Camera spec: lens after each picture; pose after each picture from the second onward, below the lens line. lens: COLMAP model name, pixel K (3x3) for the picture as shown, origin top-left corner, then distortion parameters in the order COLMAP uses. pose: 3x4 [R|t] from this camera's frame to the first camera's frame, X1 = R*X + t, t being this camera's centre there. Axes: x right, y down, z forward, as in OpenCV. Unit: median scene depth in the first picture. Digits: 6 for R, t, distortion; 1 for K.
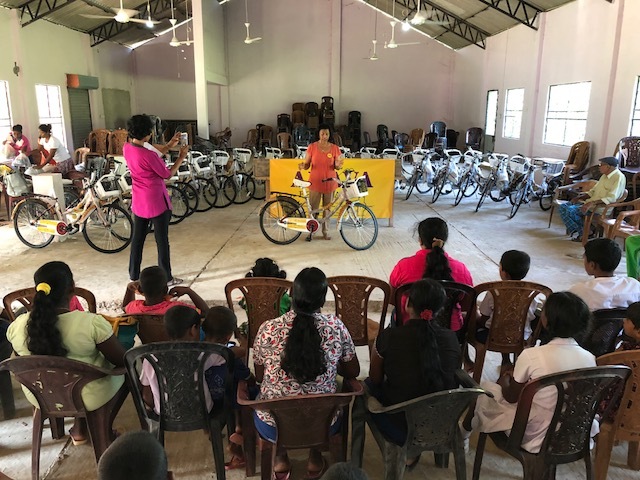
lens RADIAL K [[532.3, 0, 294.6], [0, 532.3, 218.1], [0, 0, 1]] dist [0.017127, -0.012231]
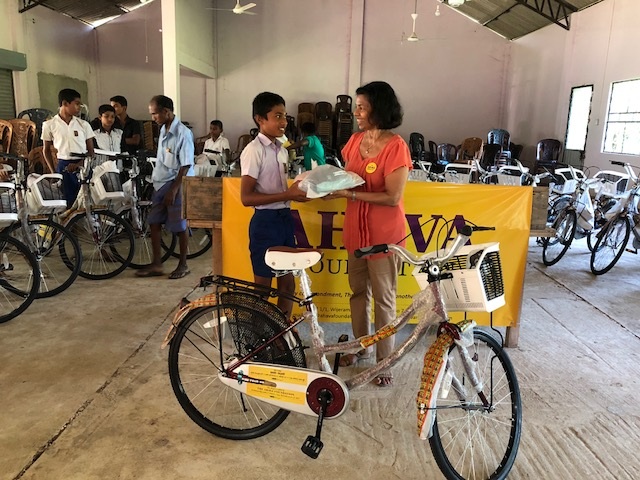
lens RADIAL K [[532.3, 0, 318.3], [0, 532.3, 238.5], [0, 0, 1]] dist [0.017127, -0.012231]
pose [[0.999112, 0.032101, 0.027302, 0.008018], [-0.032479, 0.999381, 0.013487, -0.037776], [-0.026852, -0.014362, 0.999536, 0.314684]]
